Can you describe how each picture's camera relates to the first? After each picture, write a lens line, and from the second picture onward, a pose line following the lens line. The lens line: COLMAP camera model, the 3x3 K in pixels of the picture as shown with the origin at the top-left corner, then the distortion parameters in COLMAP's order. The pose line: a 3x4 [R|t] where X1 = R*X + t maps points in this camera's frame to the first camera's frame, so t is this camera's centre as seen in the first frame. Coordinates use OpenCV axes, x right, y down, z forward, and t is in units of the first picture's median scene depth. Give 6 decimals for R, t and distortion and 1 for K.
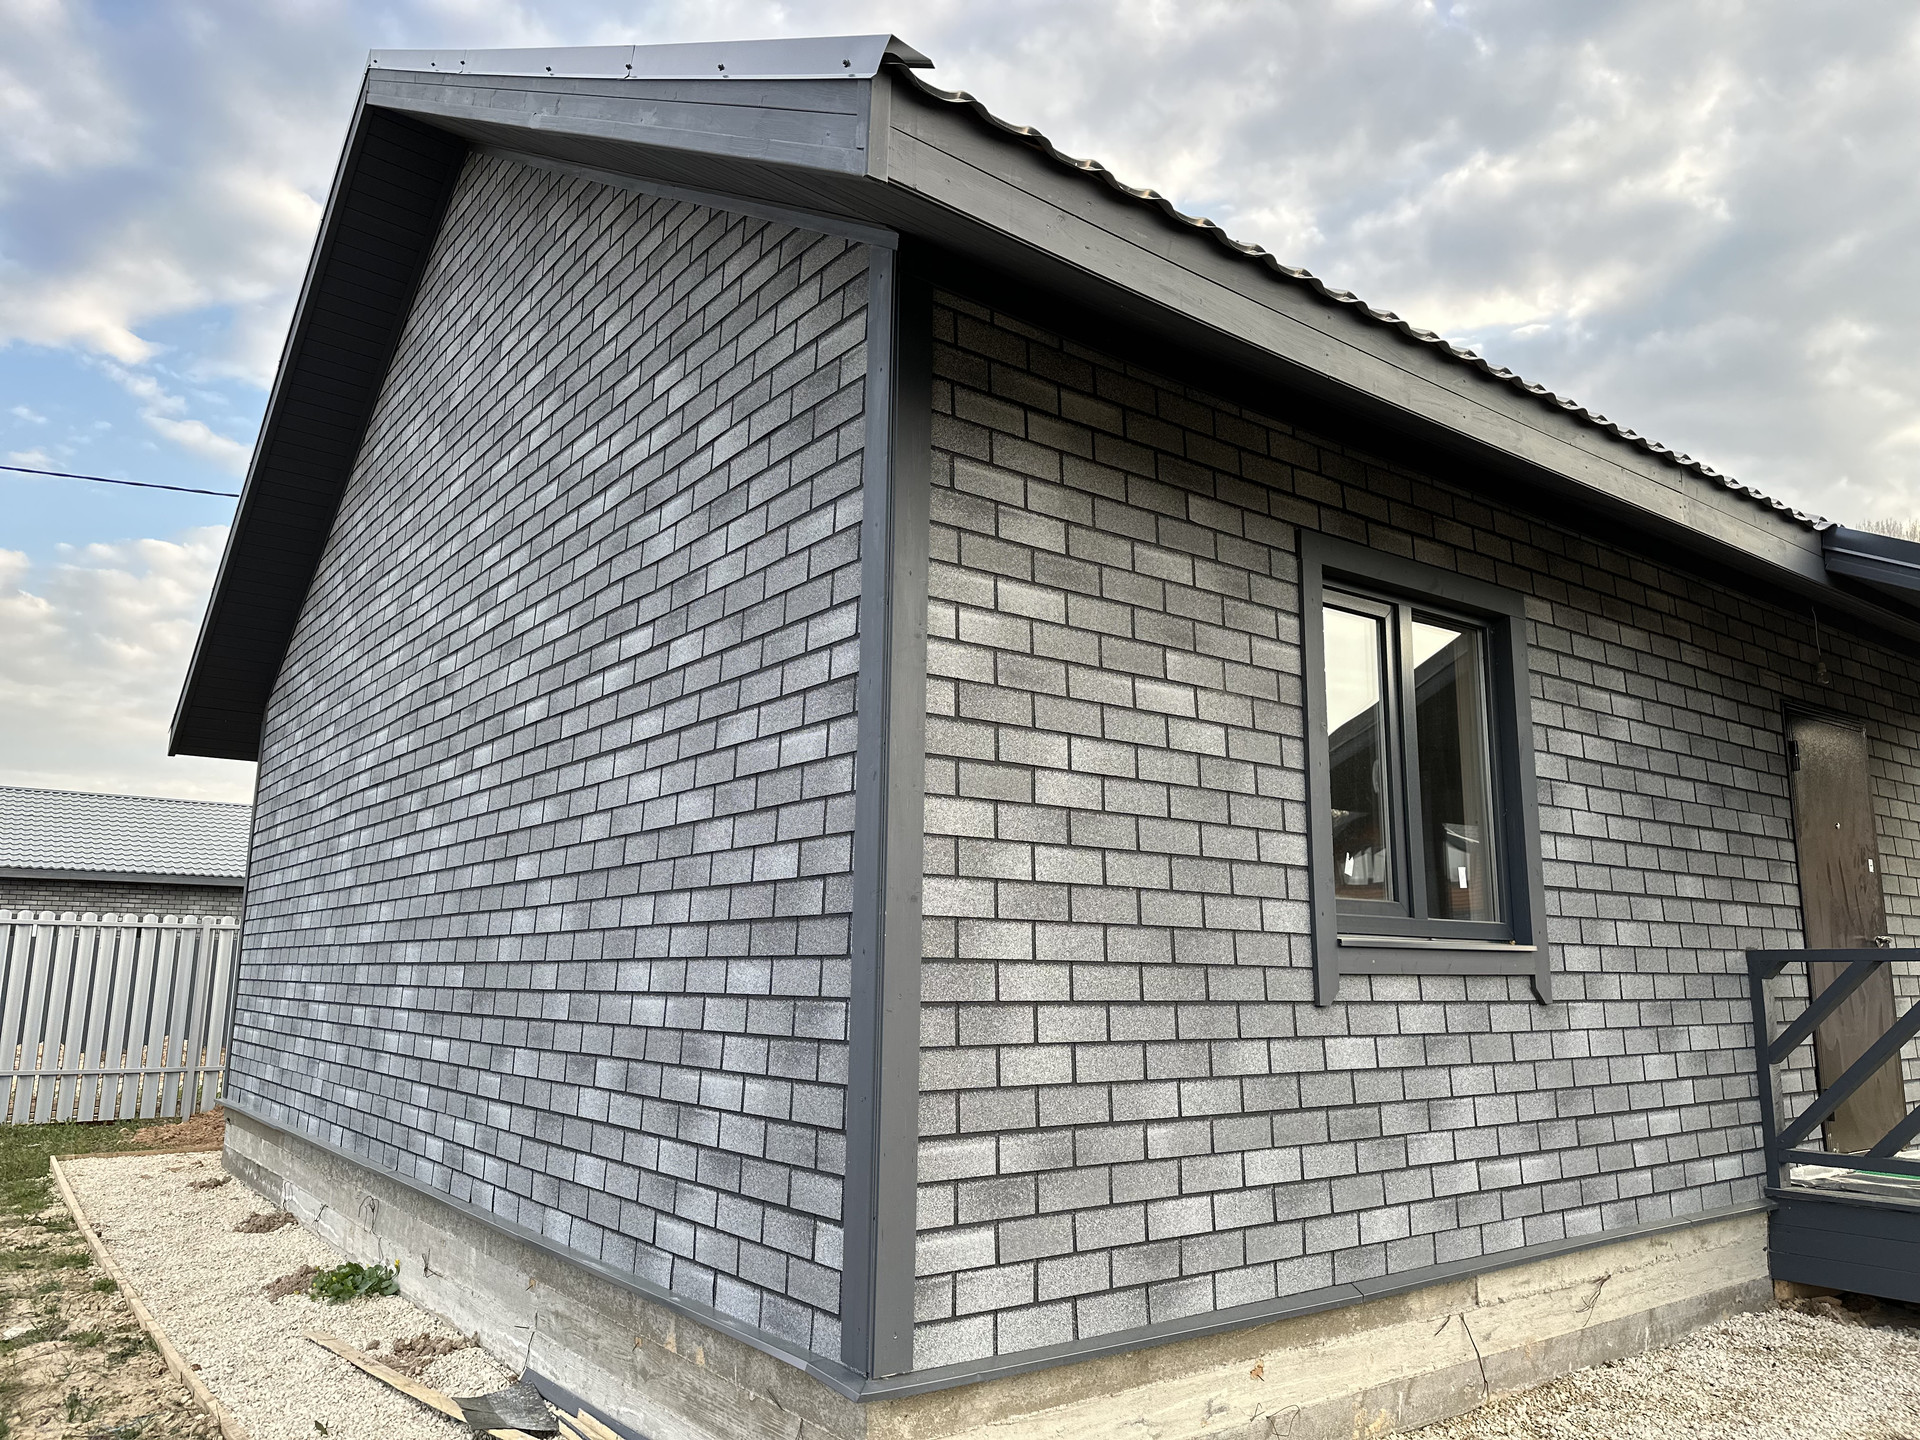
lens RADIAL K [[1343.1, 0, 962.8], [0, 1343.1, 726.3], [0, 0, 1]] dist [0.180031, -0.328969]
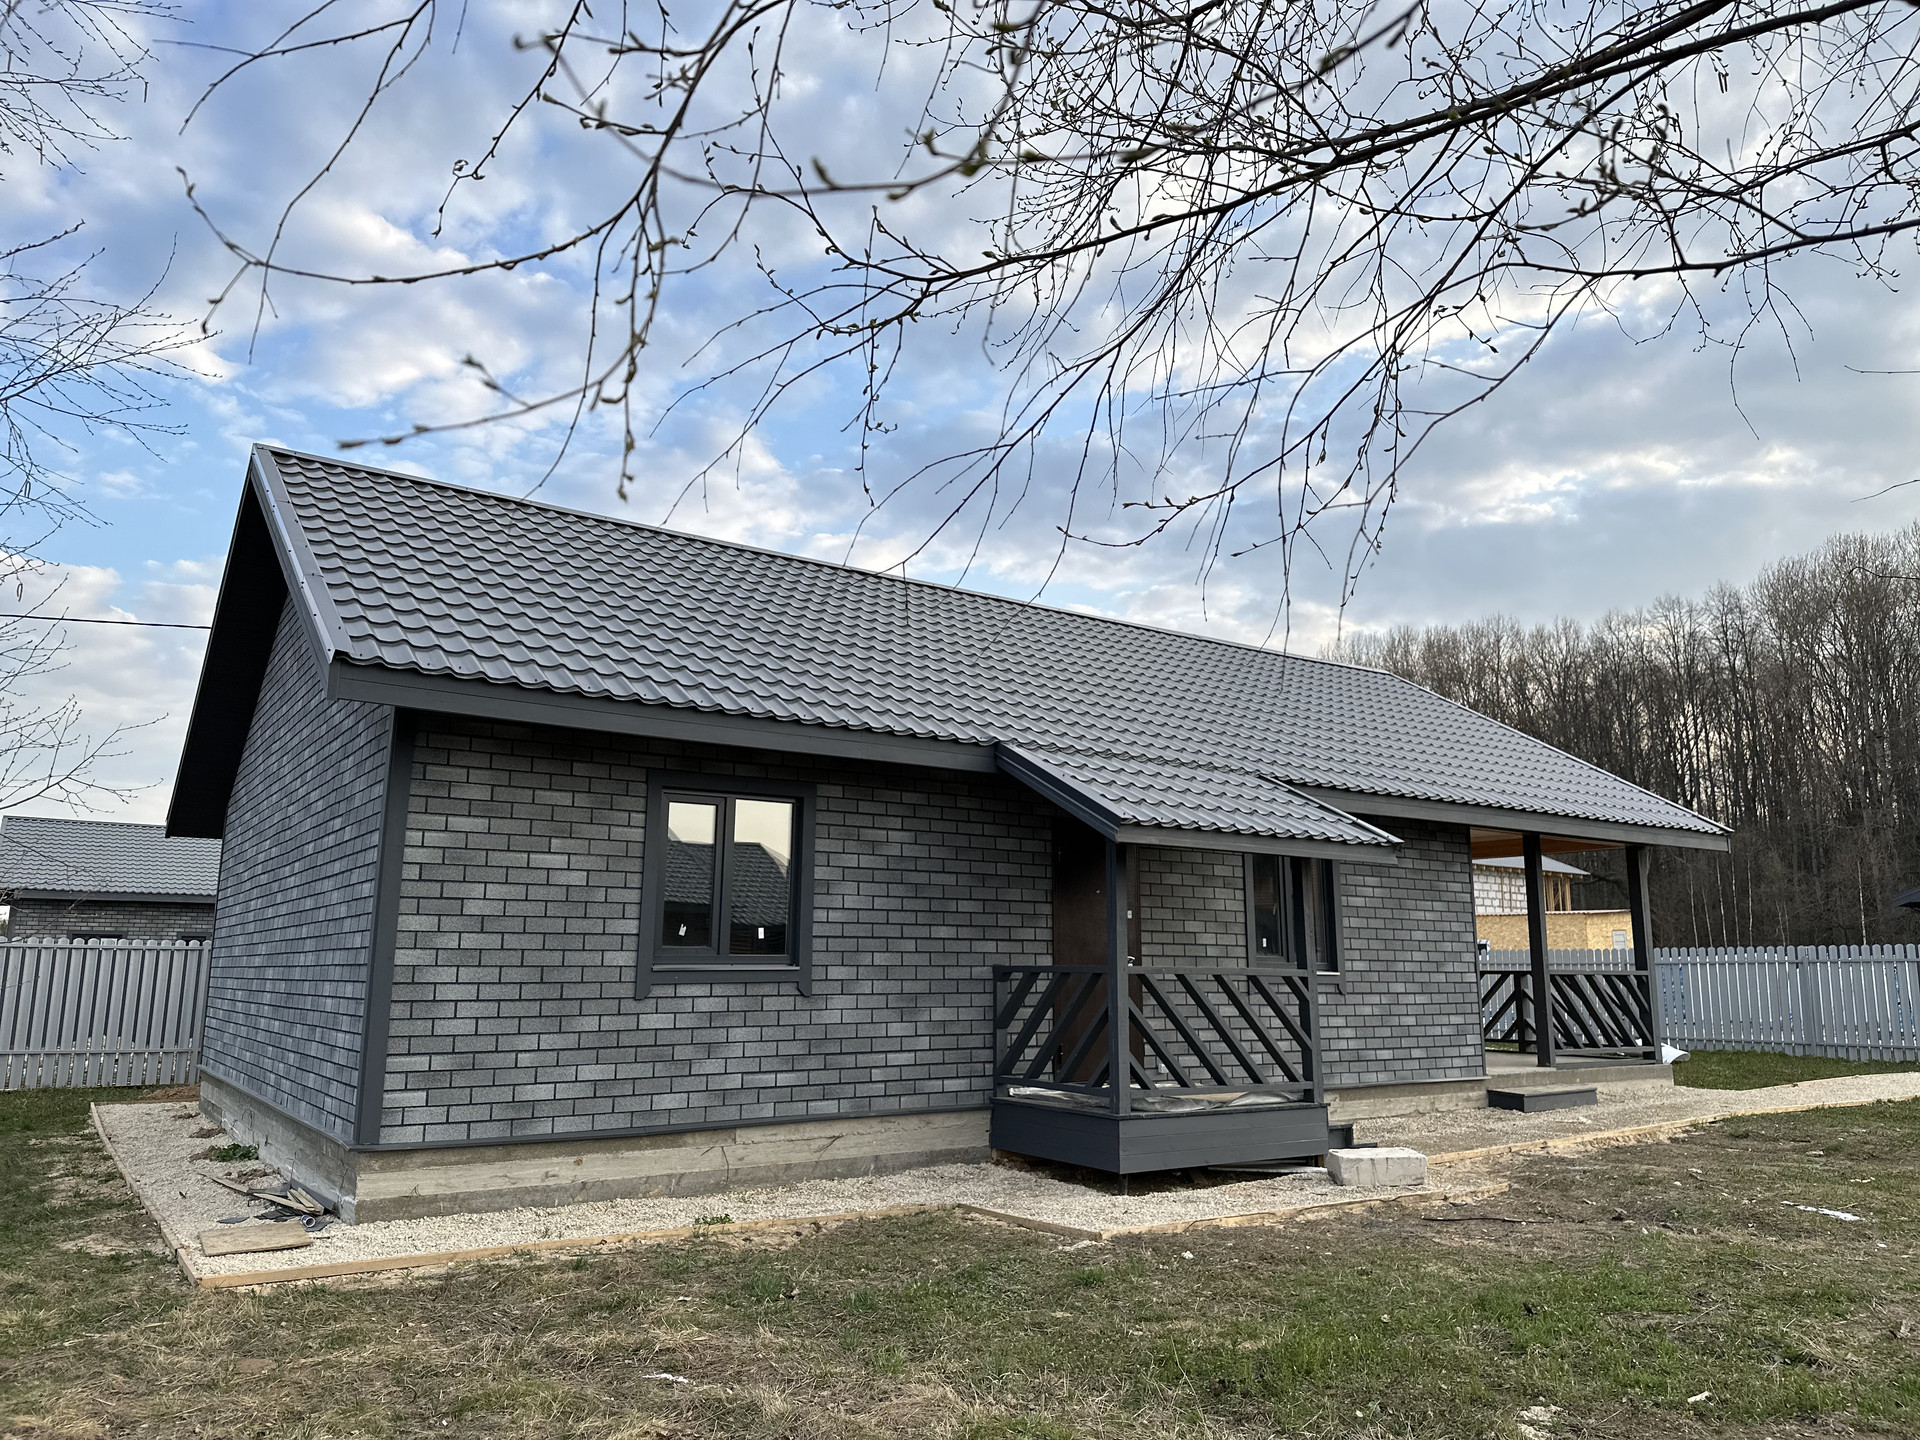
lens RADIAL K [[1343.1, 0, 962.8], [0, 1343.1, 726.3], [0, 0, 1]] dist [0.180031, -0.328969]
pose [[0.998774, -0.012488, -0.047903, 0.928816], [0.012352, 0.999919, -0.003126, -0.223567], [0.047938, 0.002530, 0.998847, -1.180931]]
